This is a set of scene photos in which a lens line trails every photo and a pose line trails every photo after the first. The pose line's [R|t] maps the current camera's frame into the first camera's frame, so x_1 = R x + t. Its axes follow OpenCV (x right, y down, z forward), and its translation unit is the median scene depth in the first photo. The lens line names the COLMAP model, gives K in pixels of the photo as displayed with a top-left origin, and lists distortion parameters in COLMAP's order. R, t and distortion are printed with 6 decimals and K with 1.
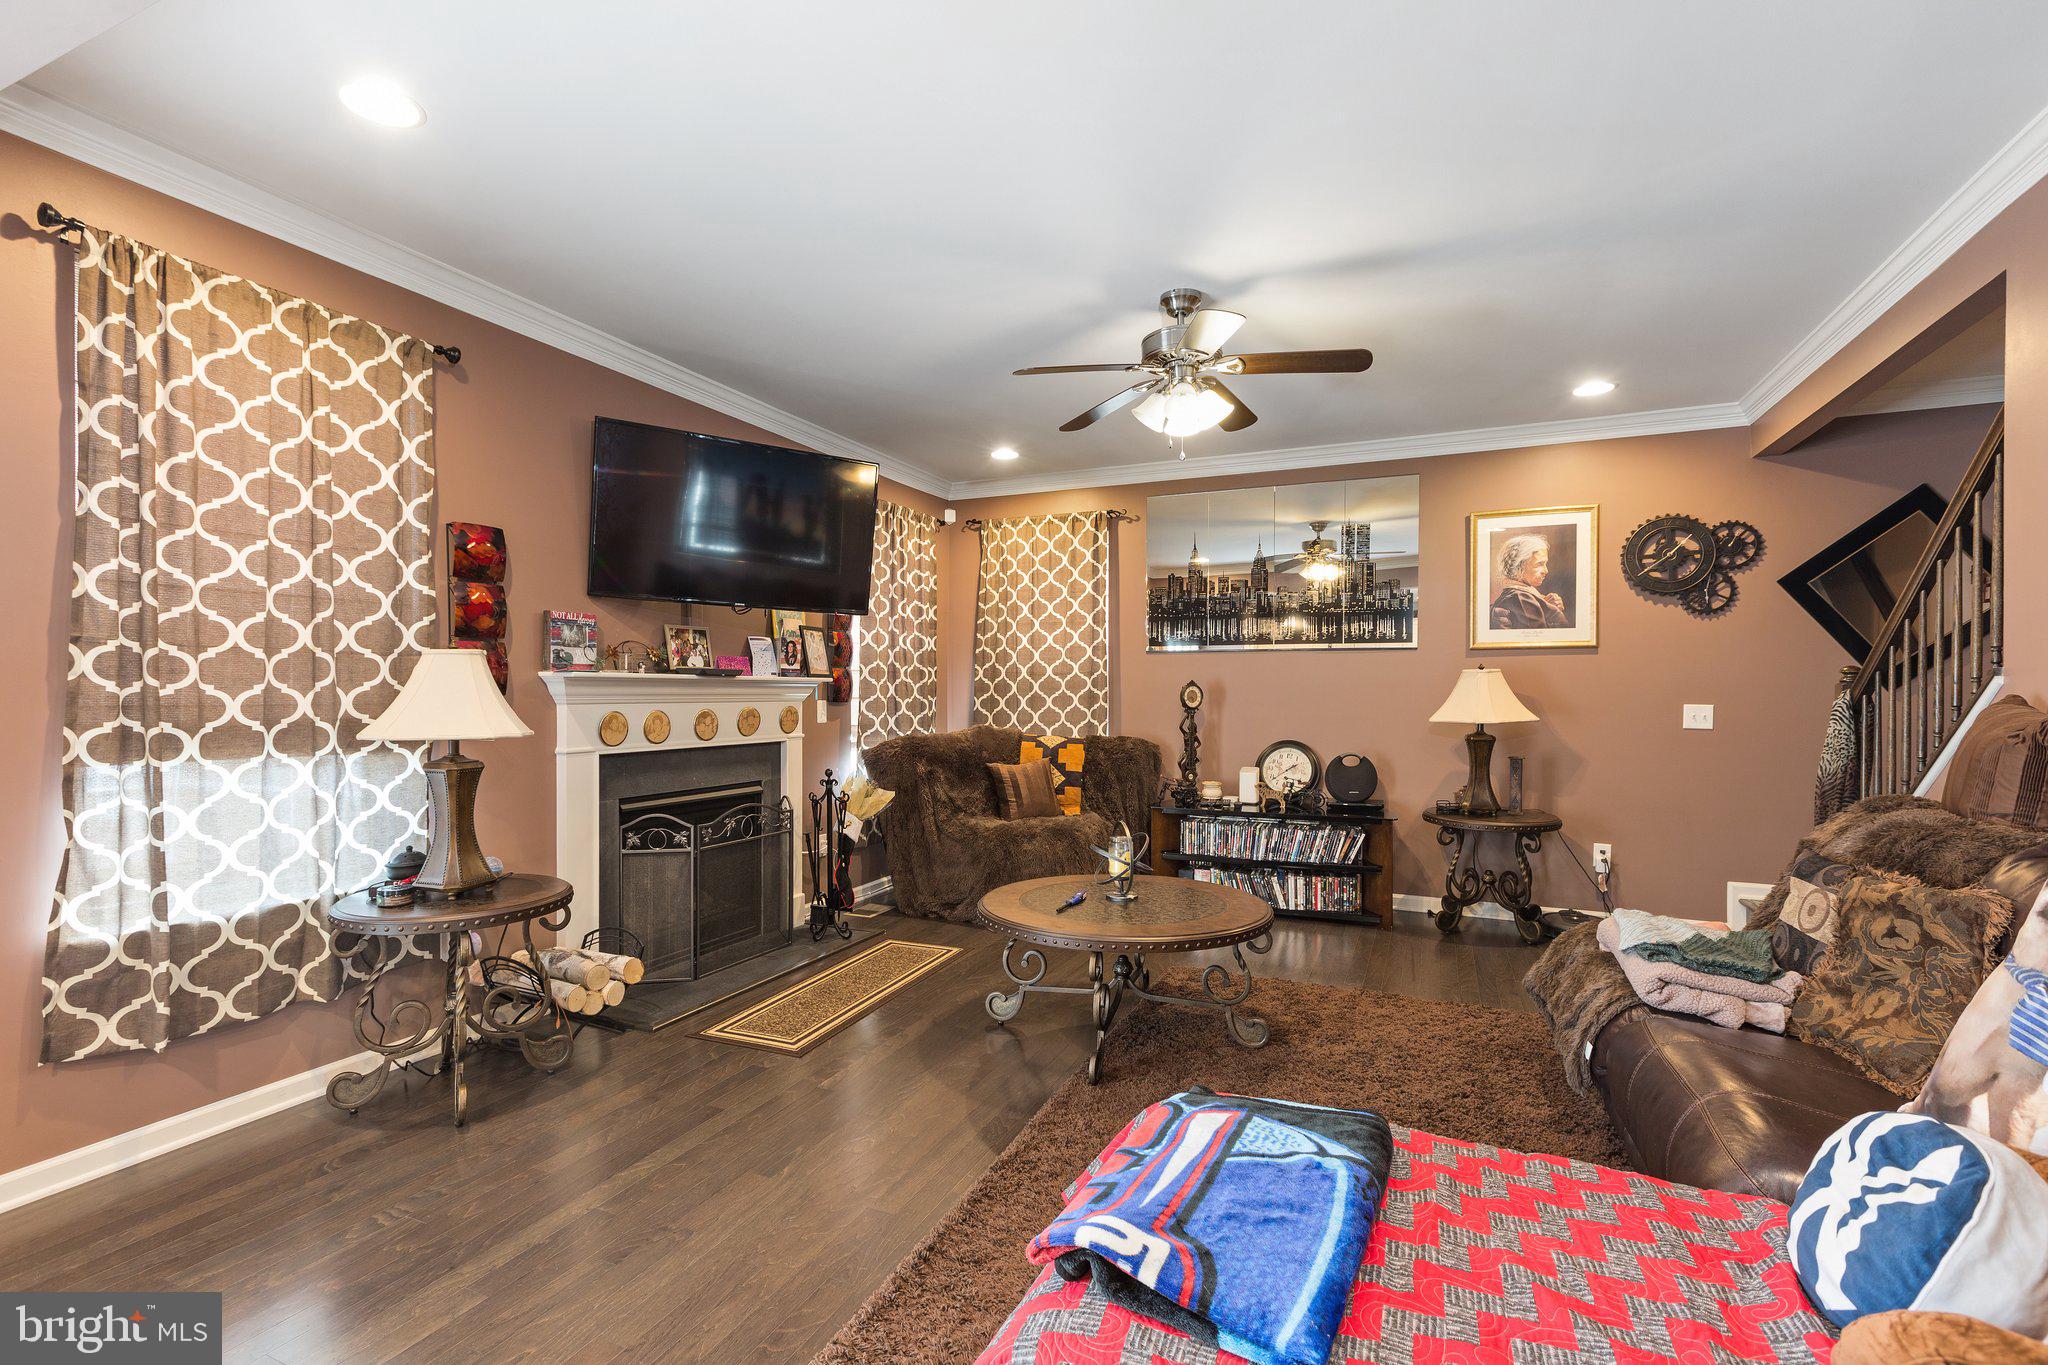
lens RADIAL K [[926.5, 0, 1013.3], [0, 926.5, 699.9], [0, 0, 1]] dist [0.002231, 0.000221]
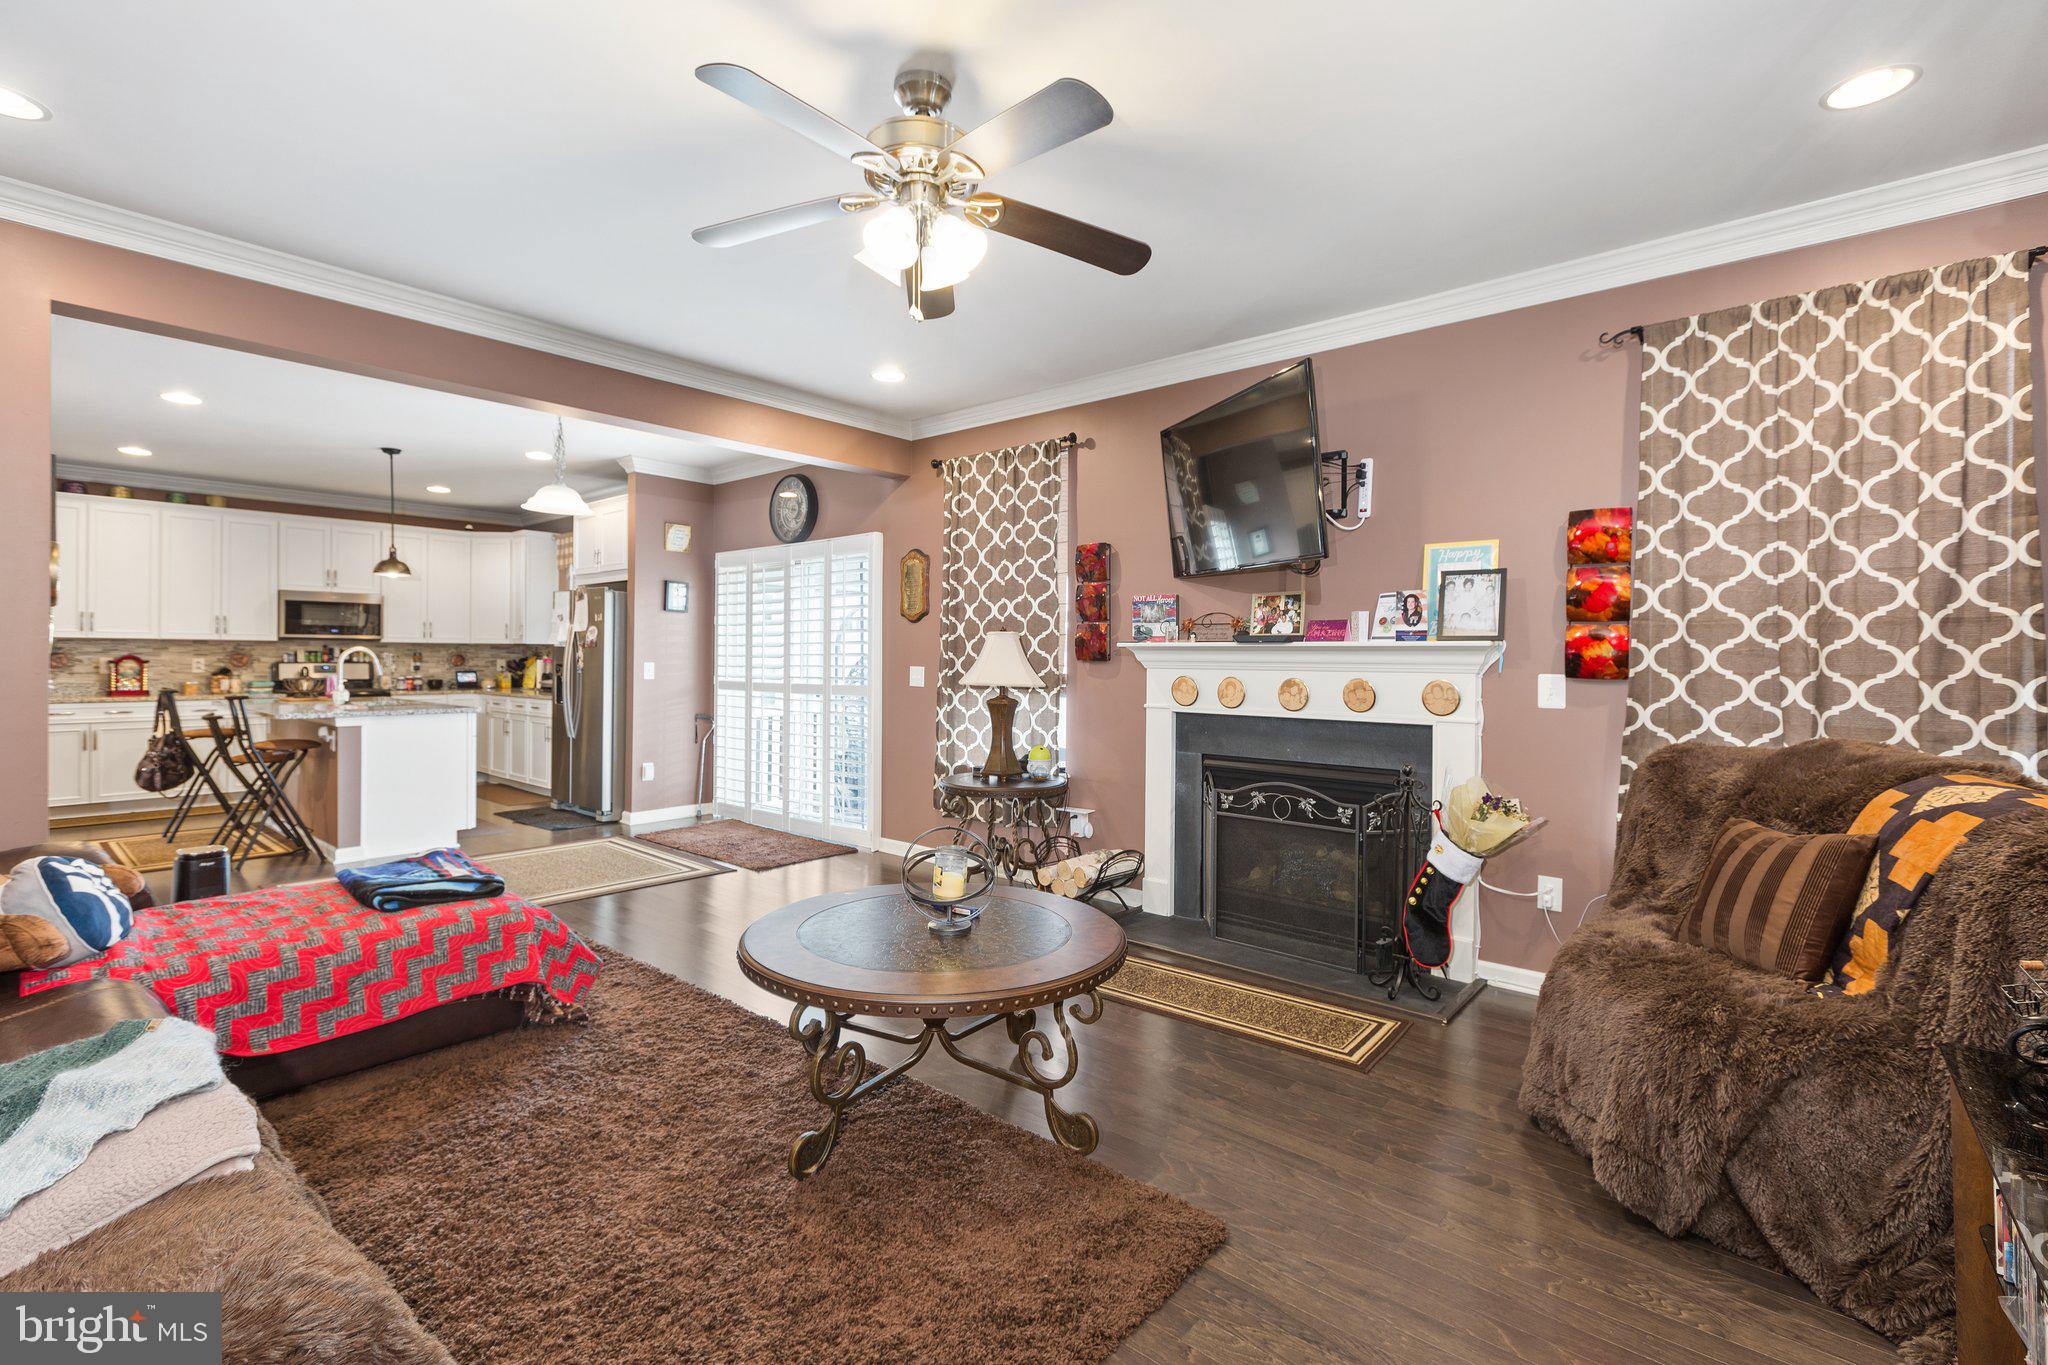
lens RADIAL K [[926.5, 0, 1023.1], [0, 926.5, 655.0], [0, 0, 1]] dist [0.002231, 0.000221]
pose [[-0.279711, -0.006048, -0.960065, 0.587980], [-0.015385, 0.999880, -0.001817, -0.006567], [0.959961, 0.014262, -0.279771, 0.899809]]
